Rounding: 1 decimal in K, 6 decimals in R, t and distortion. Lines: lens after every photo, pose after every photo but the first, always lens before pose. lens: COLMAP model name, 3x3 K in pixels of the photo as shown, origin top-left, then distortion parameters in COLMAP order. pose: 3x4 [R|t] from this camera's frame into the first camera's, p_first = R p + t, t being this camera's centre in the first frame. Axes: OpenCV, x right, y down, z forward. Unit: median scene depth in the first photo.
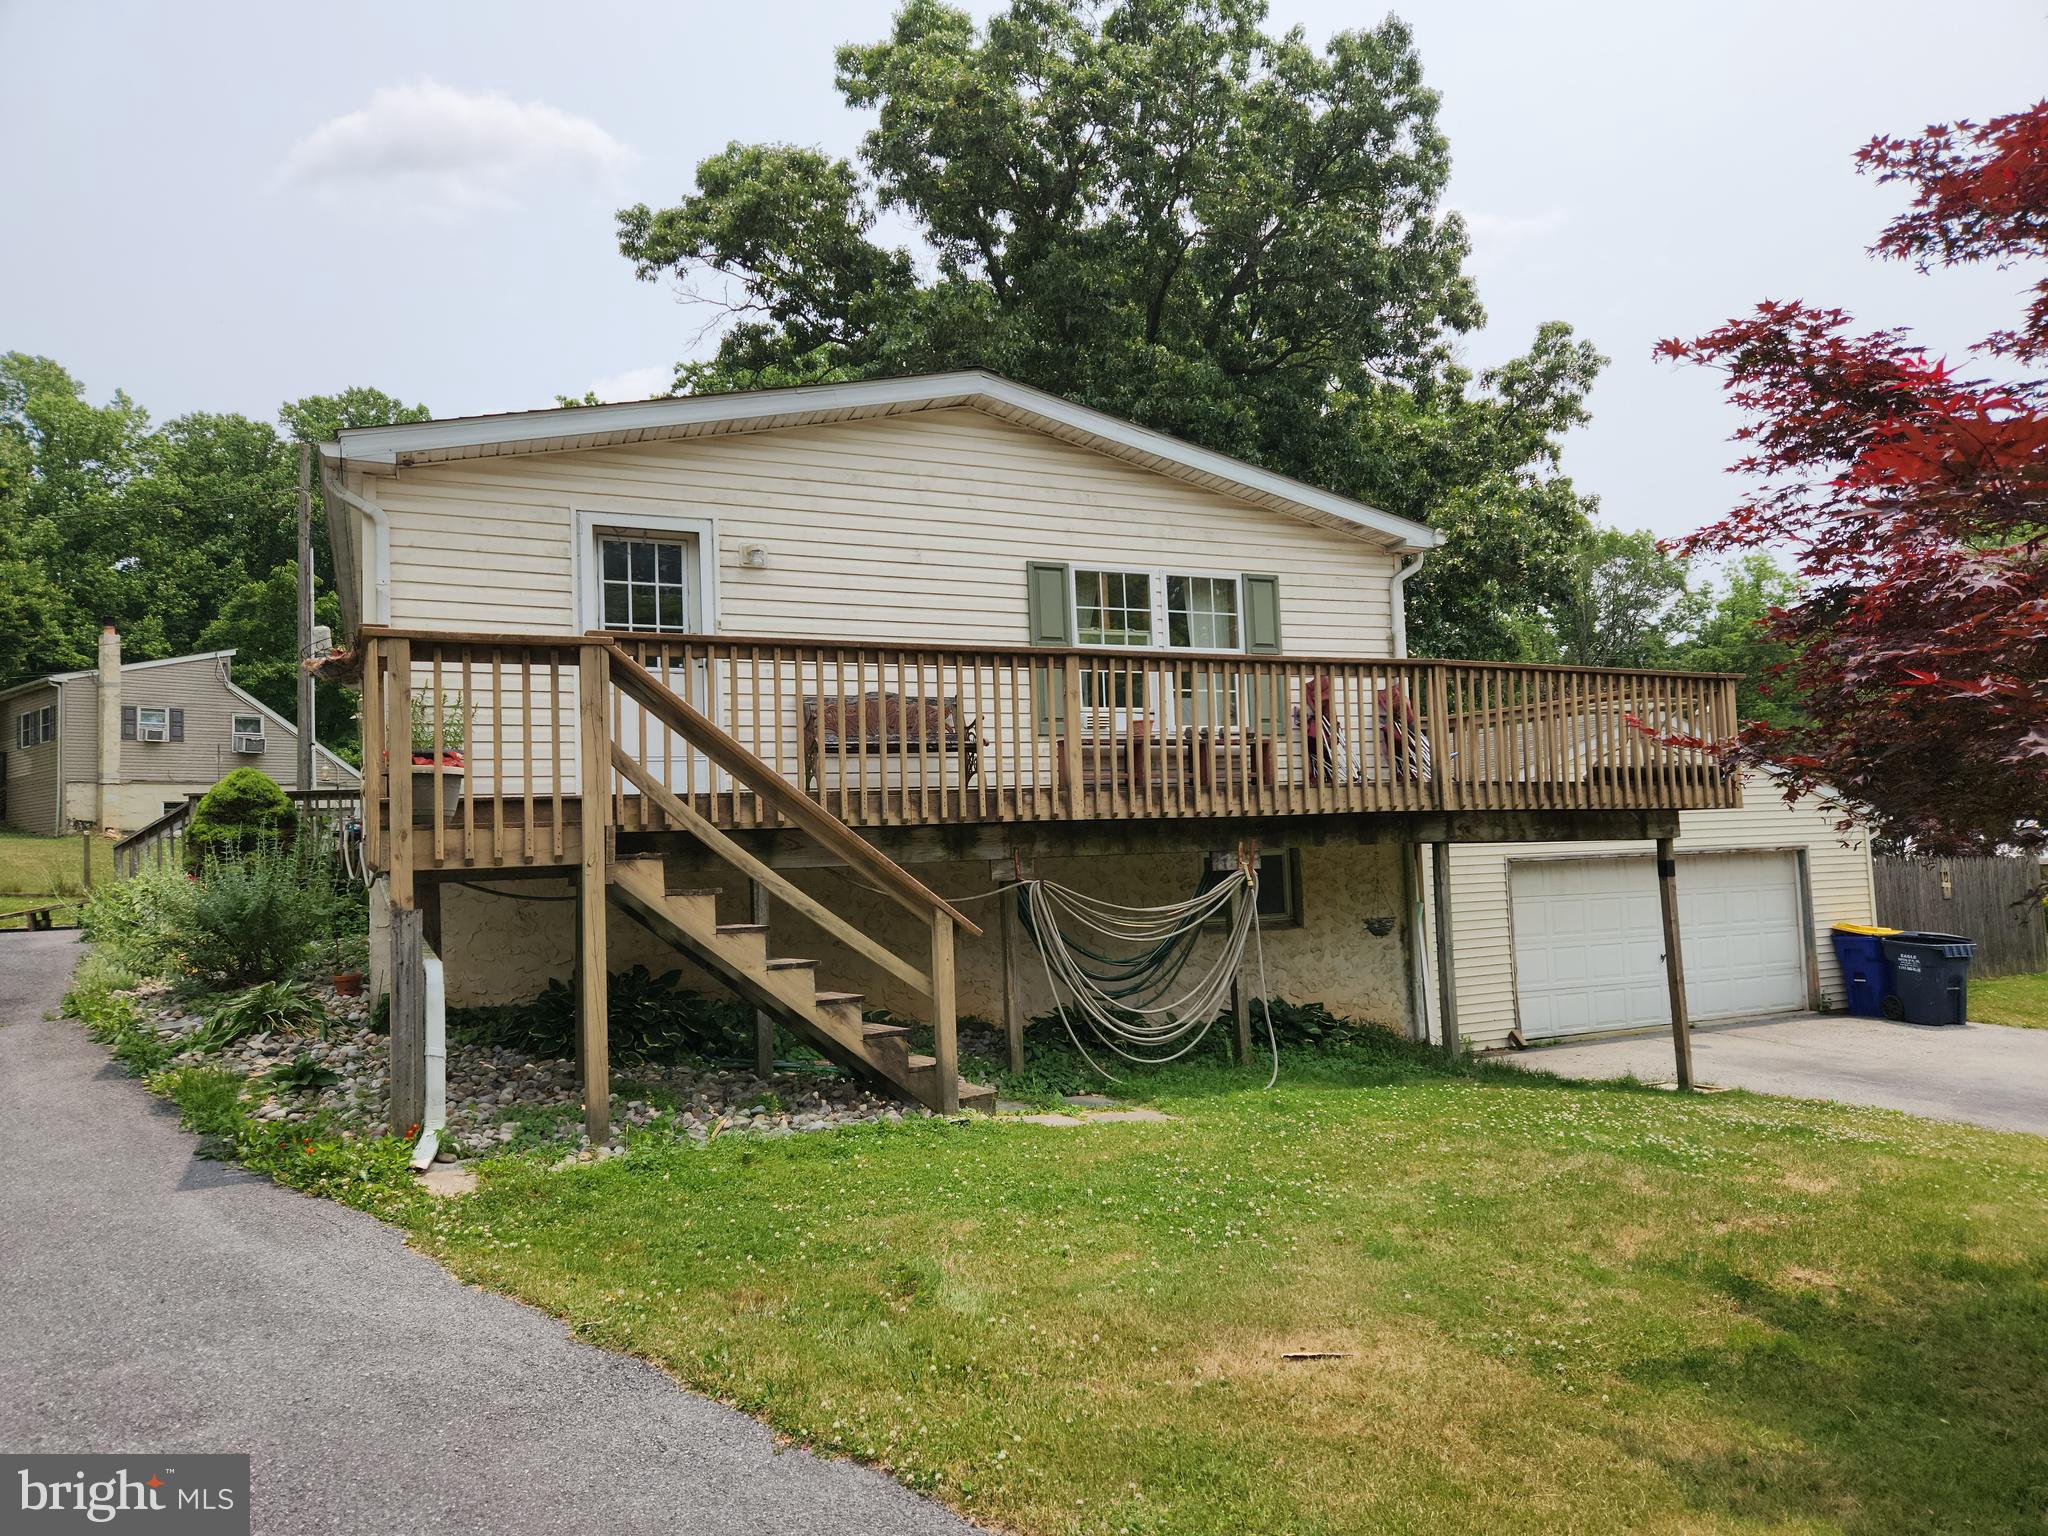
lens RADIAL K [[1368.7, 0, 1040.3], [0, 1368.7, 760.1], [0, 0, 1]] dist [0.078642, -0.054346]
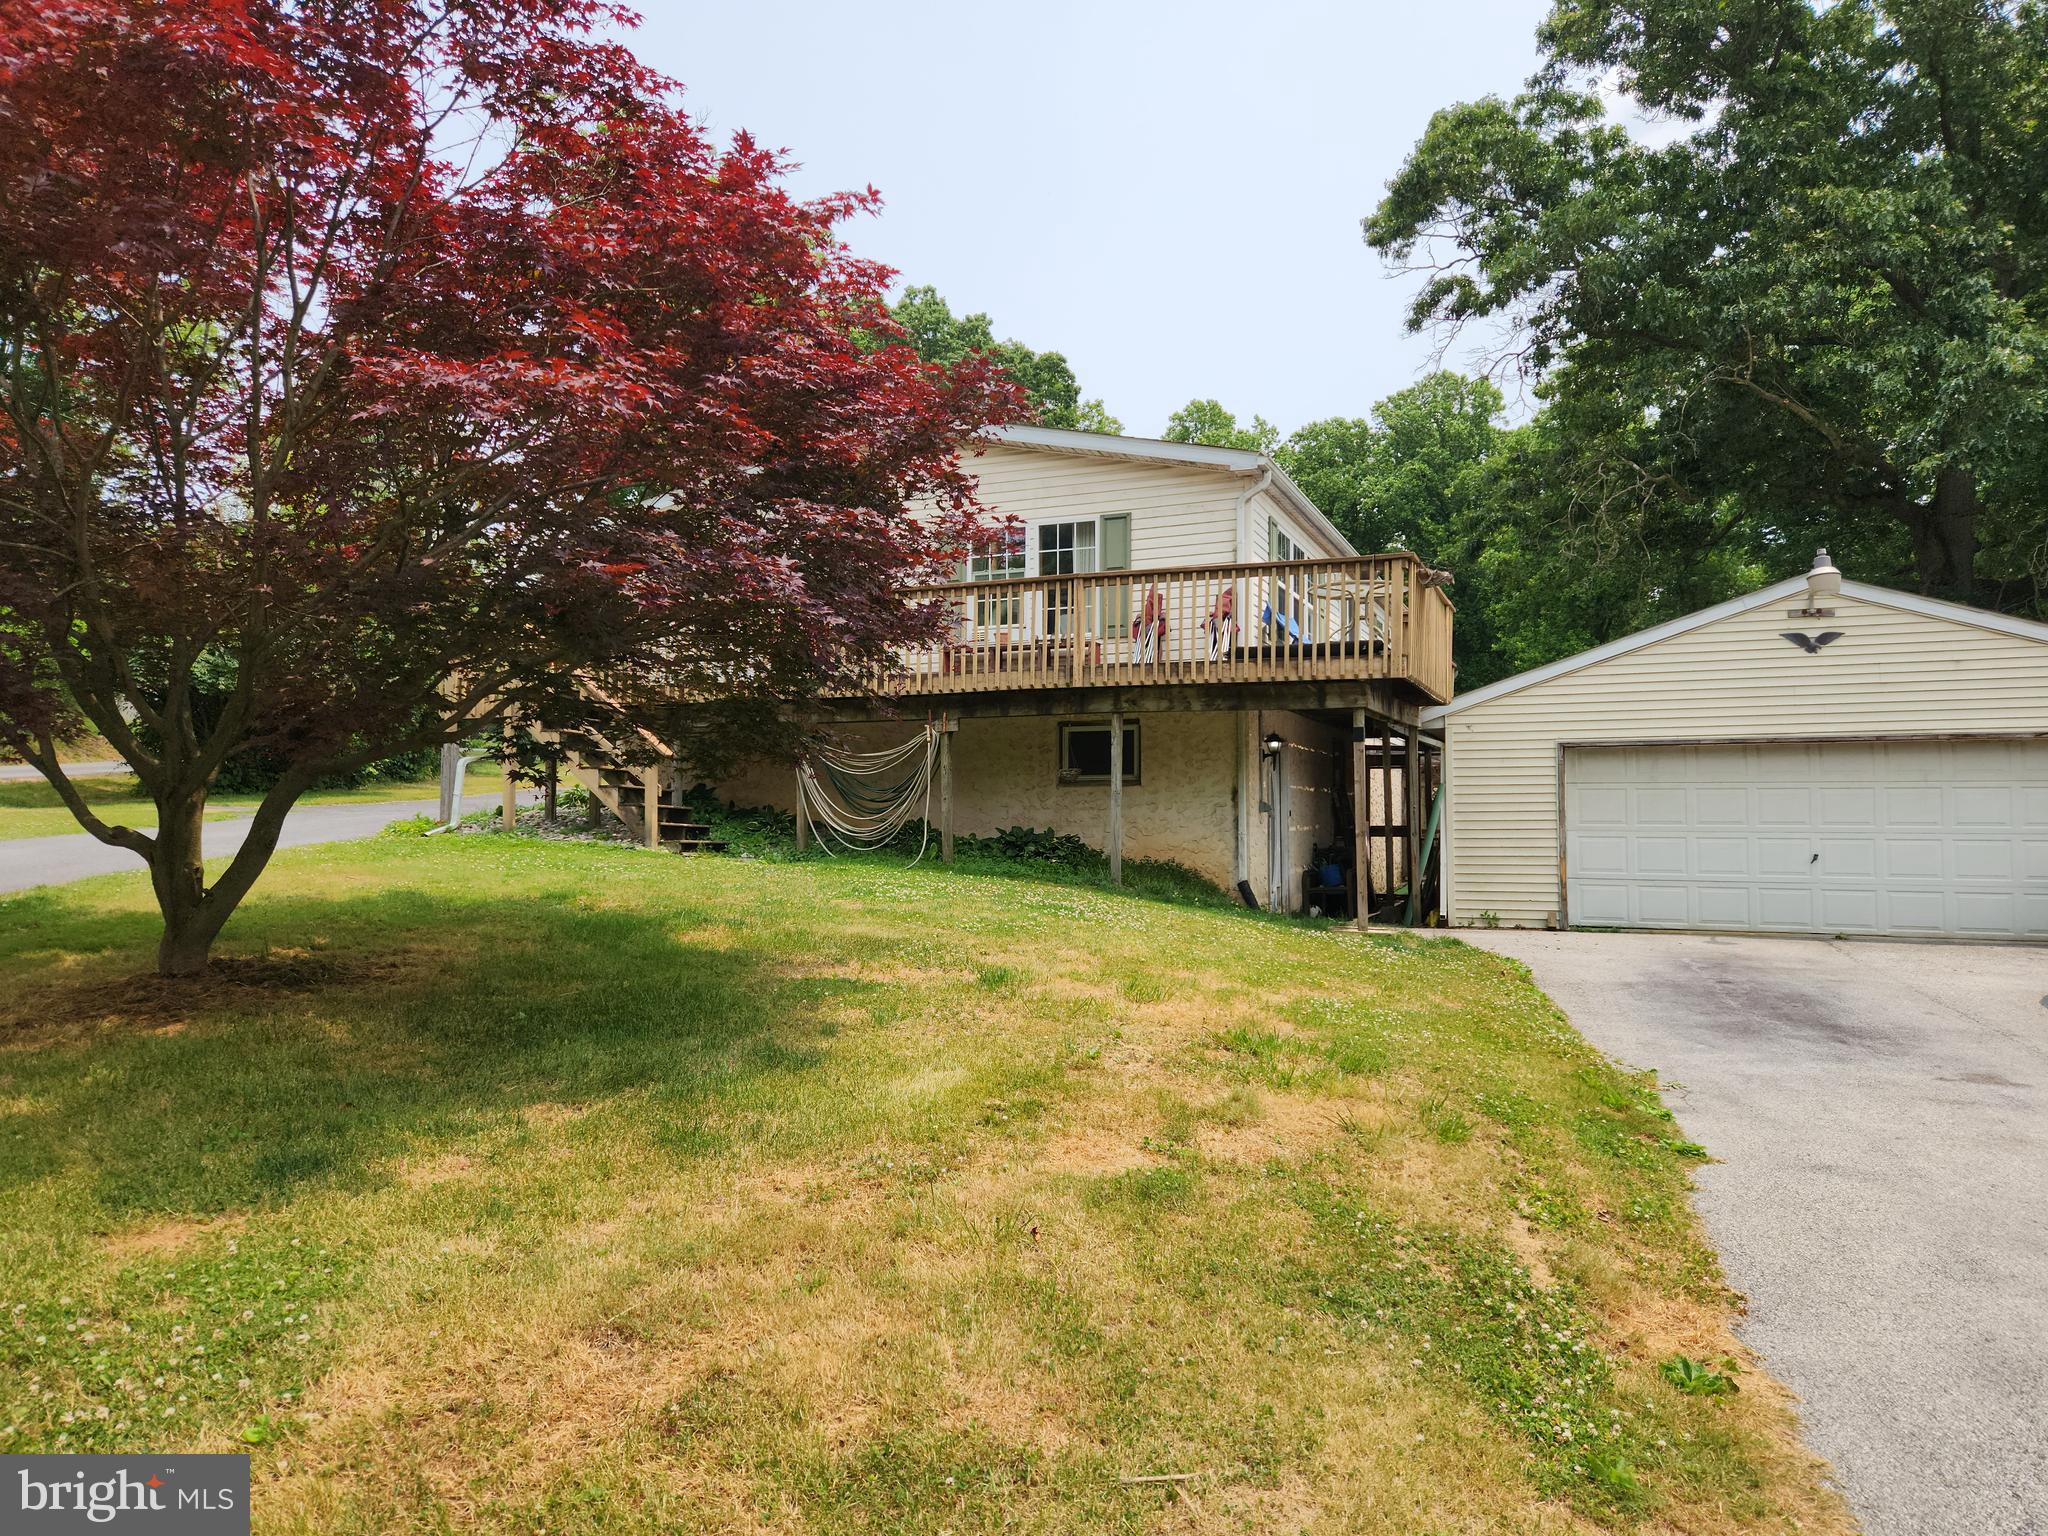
lens RADIAL K [[1368.7, 0, 1040.3], [0, 1368.7, 760.1], [0, 0, 1]] dist [0.078642, -0.054346]
pose [[0.691214, -0.000379, -0.722650, 1.049824], [0.027130, 0.999308, 0.025426, 0.062438], [0.722140, -0.037180, 0.690746, 0.045865]]
